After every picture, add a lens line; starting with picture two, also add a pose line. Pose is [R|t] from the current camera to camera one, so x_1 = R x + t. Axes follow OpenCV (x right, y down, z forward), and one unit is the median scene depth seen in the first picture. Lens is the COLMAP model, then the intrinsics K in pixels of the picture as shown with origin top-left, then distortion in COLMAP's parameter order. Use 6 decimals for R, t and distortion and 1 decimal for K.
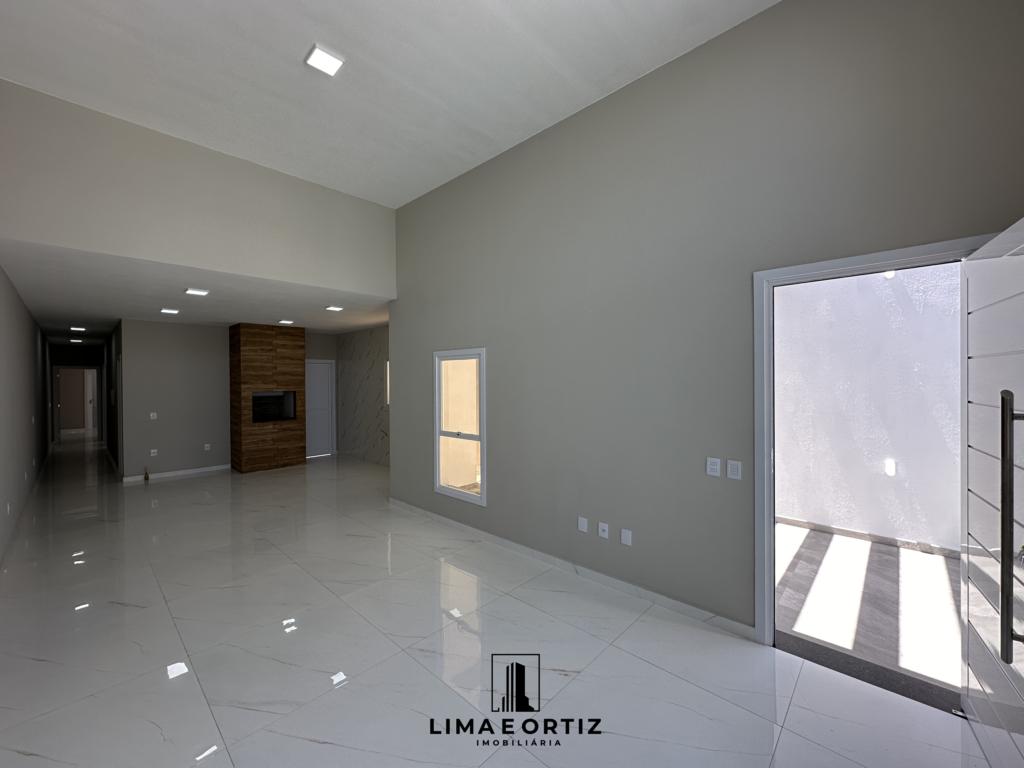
lens RADIAL K [[410.6, 0, 508.1], [0, 410.6, 384.4], [0, 0, 1]] dist [0.006590, -0.000166]
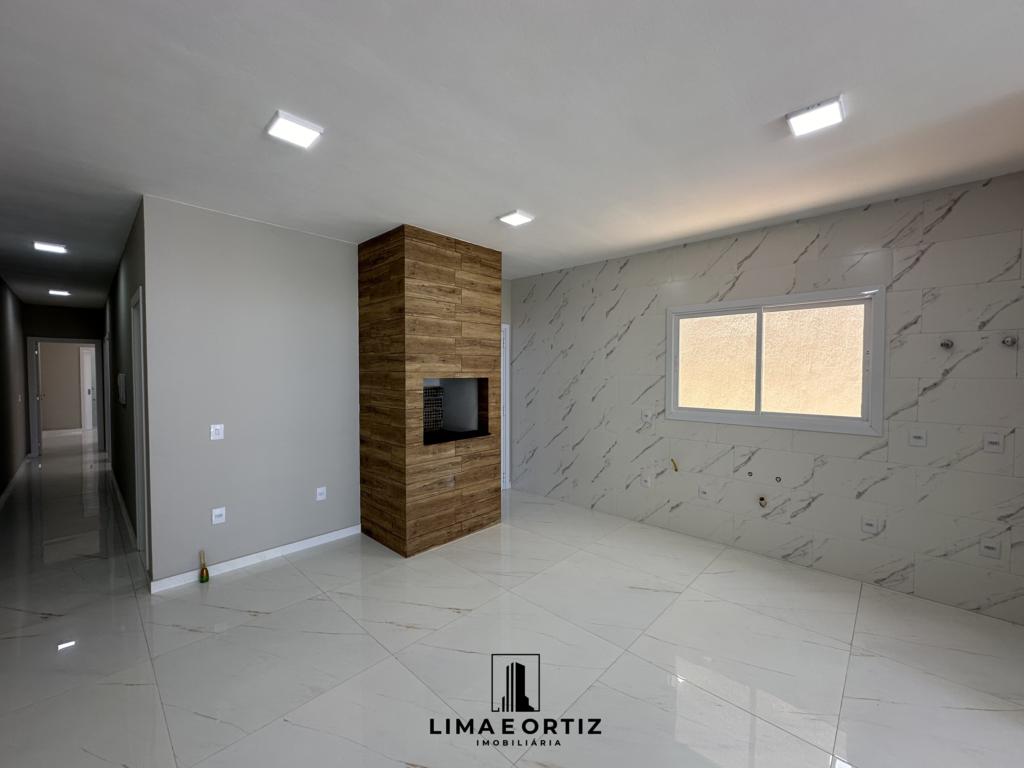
lens RADIAL K [[409.1, 0, 513.7], [0, 409.1, 382.3], [0, 0, 1]] dist [-0.002604, 0.000397]
pose [[0.999947, 0.007388, 0.007231, -0.509982], [-0.007517, 0.999810, 0.017967, 0.012433], [-0.007096, -0.018020, 0.999812, 0.526838]]
